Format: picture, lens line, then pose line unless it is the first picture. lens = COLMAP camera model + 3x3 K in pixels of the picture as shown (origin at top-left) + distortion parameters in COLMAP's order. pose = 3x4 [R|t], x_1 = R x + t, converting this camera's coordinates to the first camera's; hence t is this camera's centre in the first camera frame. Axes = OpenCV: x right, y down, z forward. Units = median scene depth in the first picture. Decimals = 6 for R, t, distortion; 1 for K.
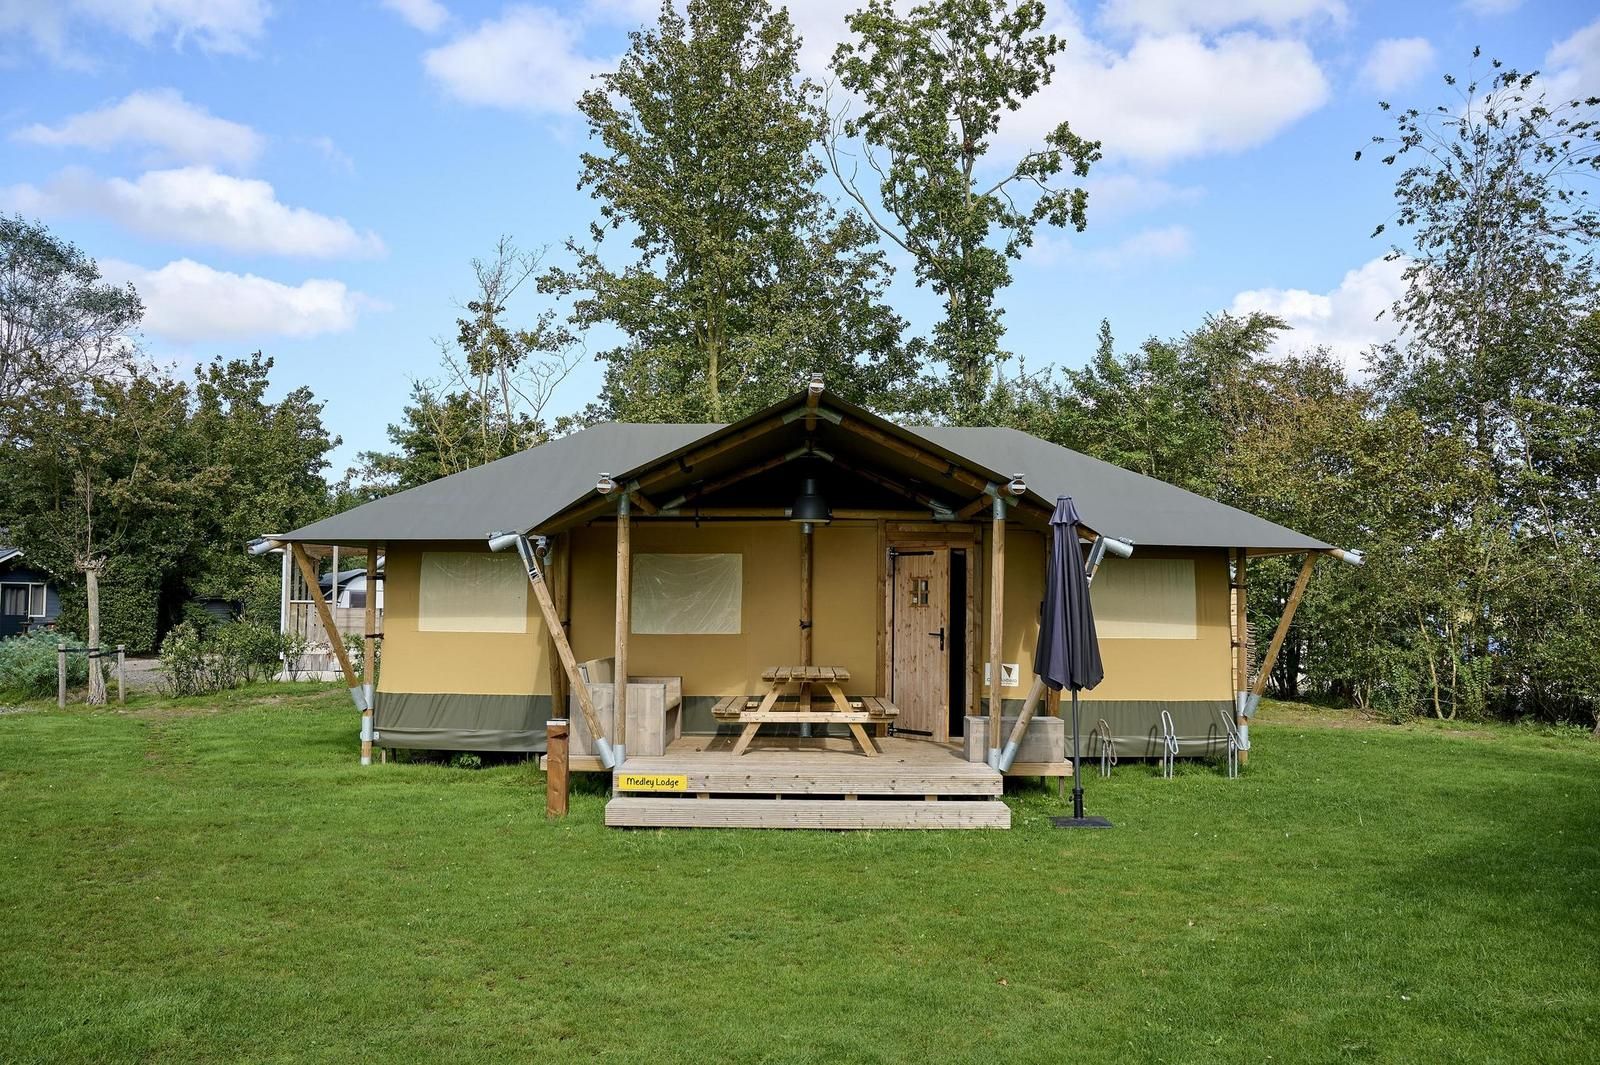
lens RADIAL K [[1162.8, 0, 744.4], [0, 1162.8, 517.0], [0, 0, 1]] dist [-0.068215, 0.051222]
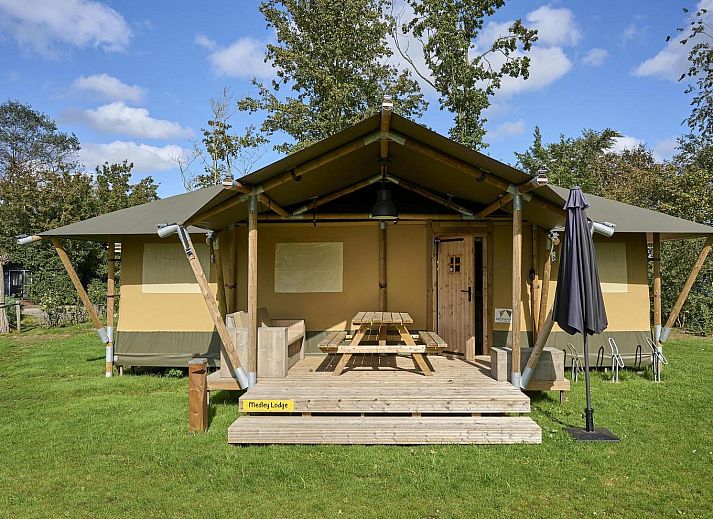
lens RADIAL K [[514.1, 0, 356.5], [0, 514.1, 259.5], [0, 0, 1]] dist [0.005282, 0.003262]
pose [[0.999926, -0.011960, -0.002353, 0.018227], [0.012050, 0.998998, 0.043102, 0.024987], [0.001836, -0.043127, 0.999068, 0.285631]]
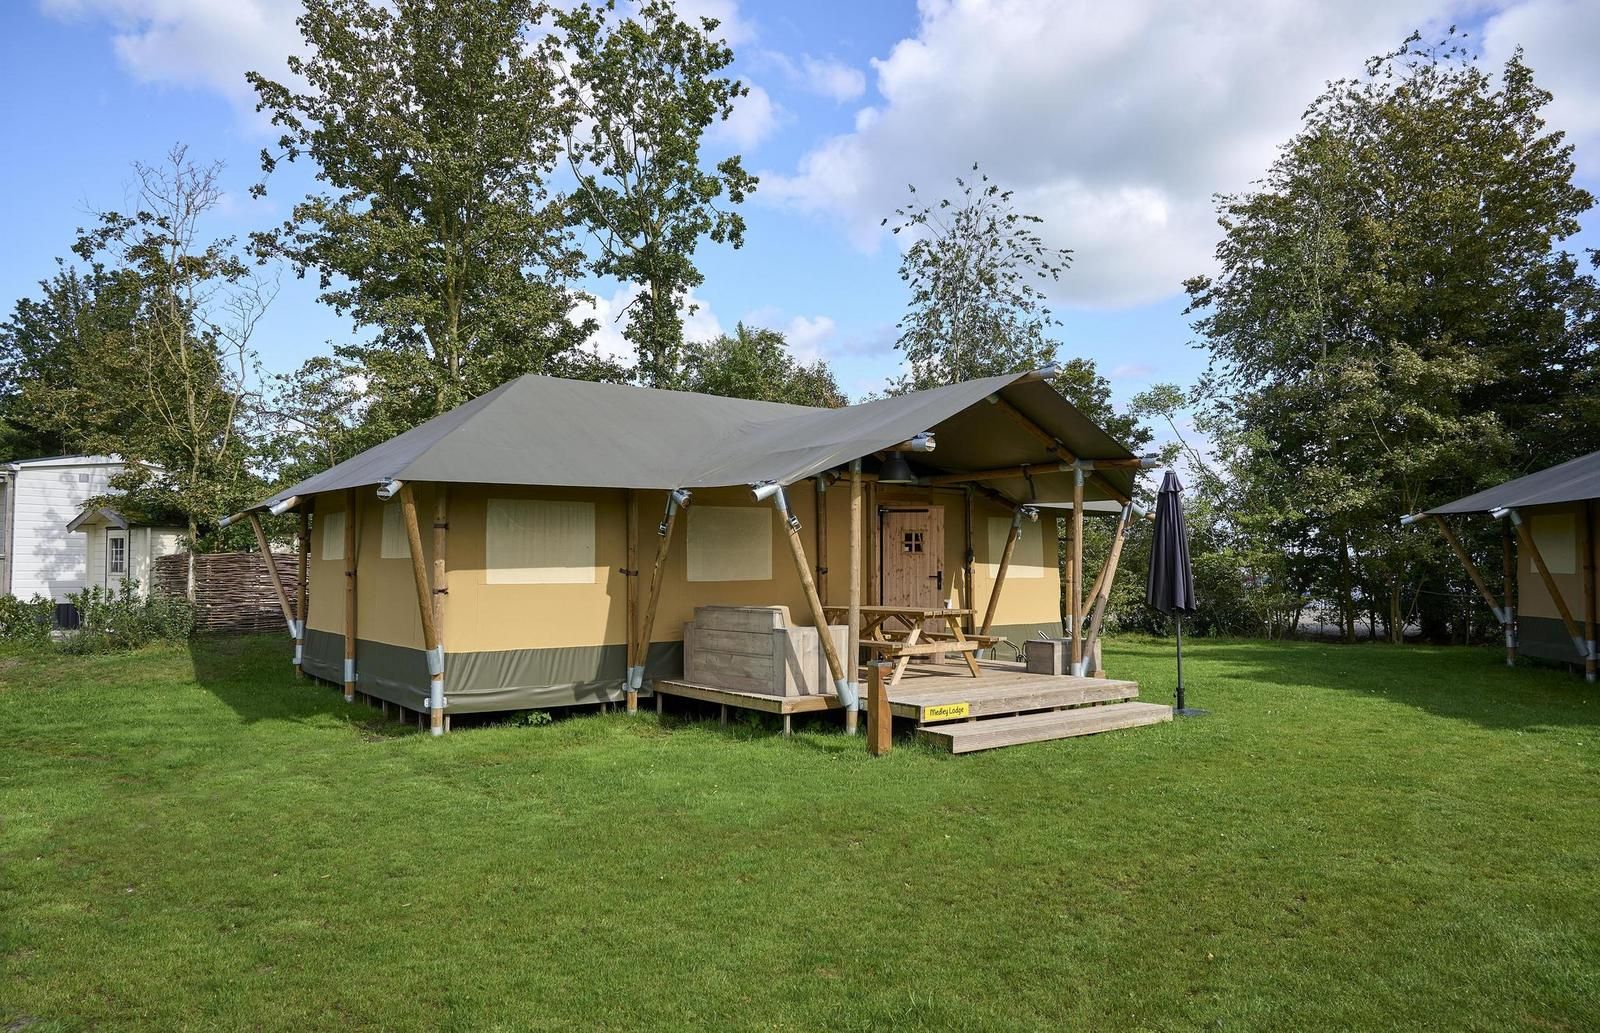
lens RADIAL K [[971.9, 0, 800.0], [0, 971.9, 516.5], [0, 0, 1]] dist [0.002061, 0.000304]
pose [[0.824908, 0.015267, 0.565060, -0.508976], [-0.036855, 0.998961, 0.026812, 0.013528], [-0.564064, -0.042943, 0.824614, 0.214016]]
